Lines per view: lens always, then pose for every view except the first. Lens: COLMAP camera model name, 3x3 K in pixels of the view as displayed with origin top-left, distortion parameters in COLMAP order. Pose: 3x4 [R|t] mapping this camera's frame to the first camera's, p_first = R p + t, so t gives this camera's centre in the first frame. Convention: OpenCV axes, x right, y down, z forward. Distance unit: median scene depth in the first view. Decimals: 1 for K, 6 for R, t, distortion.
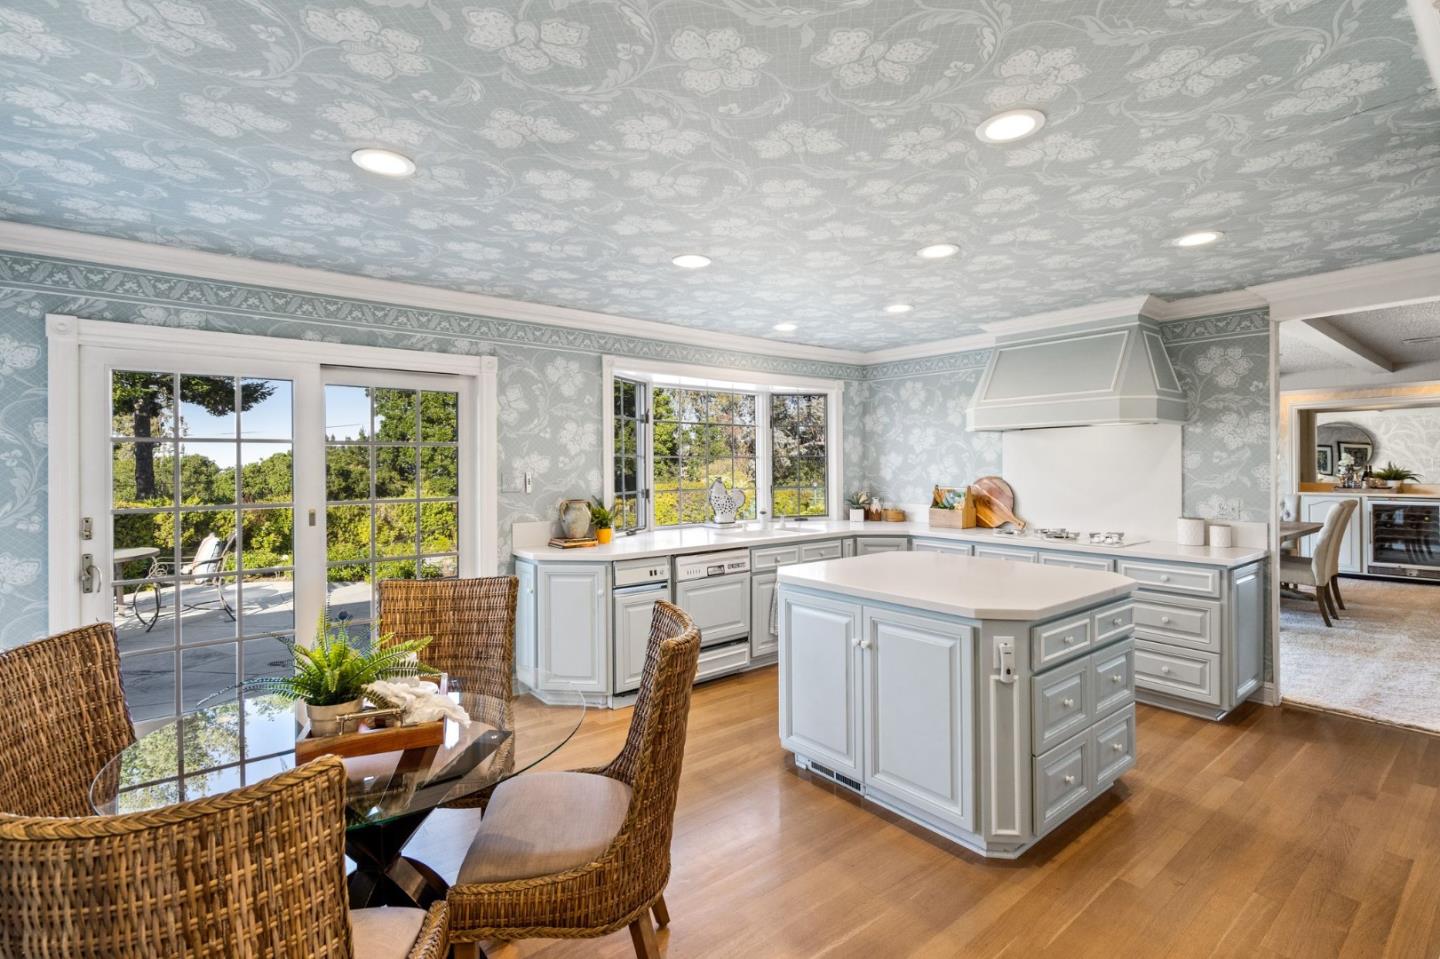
lens RADIAL K [[662.1, 0, 716.8], [0, 662.1, 473.2], [0, 0, 1]] dist [-0.004020, 0.001999]
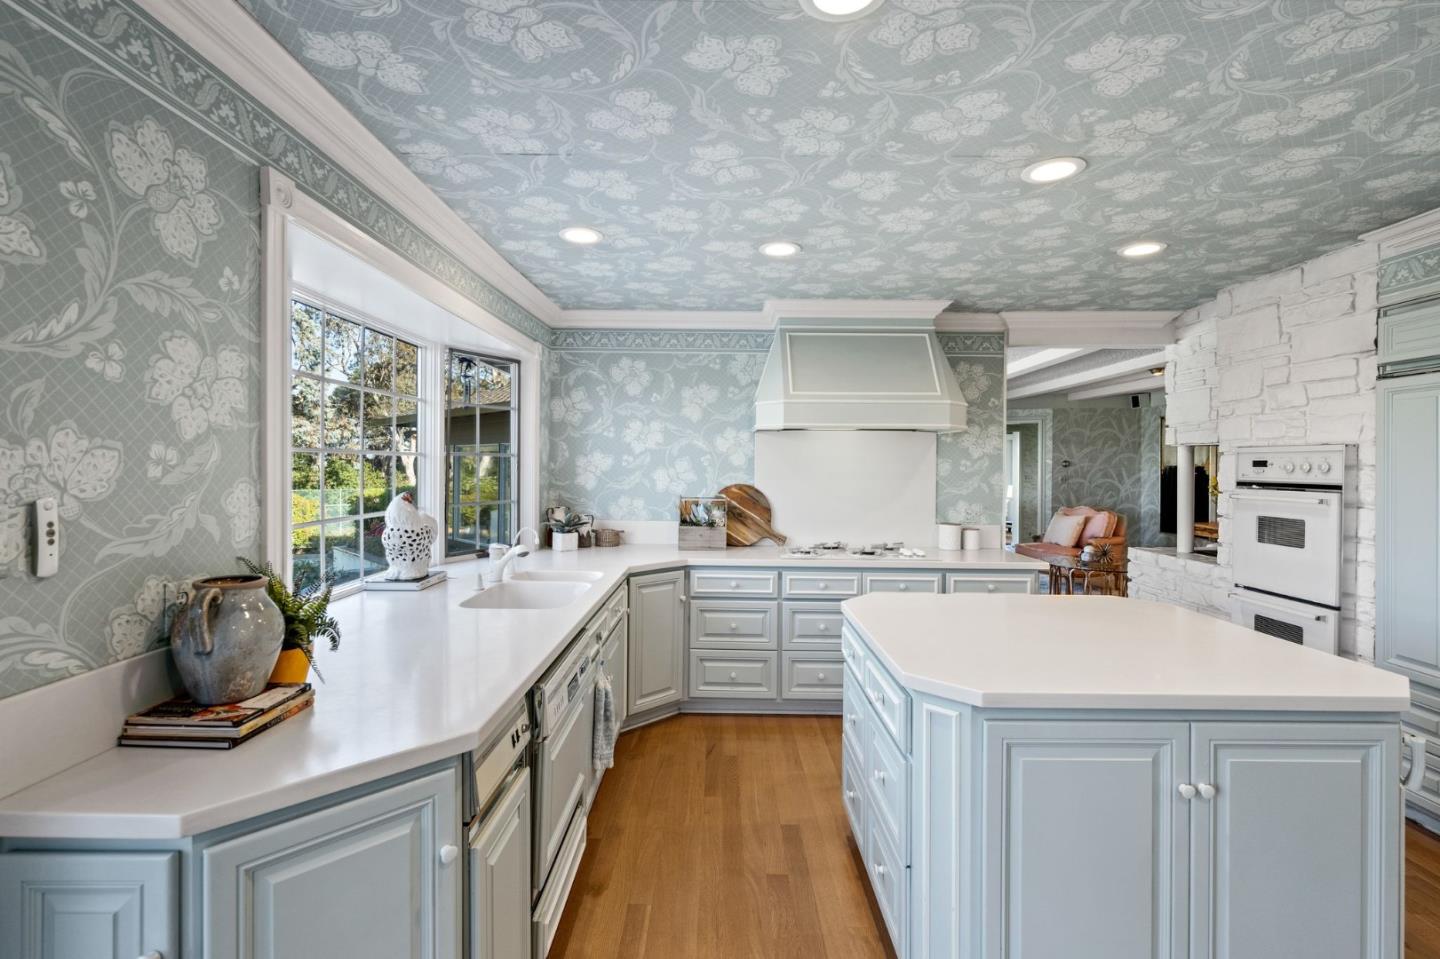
lens RADIAL K [[662.1, 0, 717.4], [0, 662.1, 470.3], [0, 0, 1]] dist [-0.004020, 0.001999]
pose [[0.631220, 0.003535, 0.775595, -0.305853], [-0.001771, 0.999994, -0.003117, -0.012109], [-0.775601, 0.000594, 0.631223, 0.595558]]
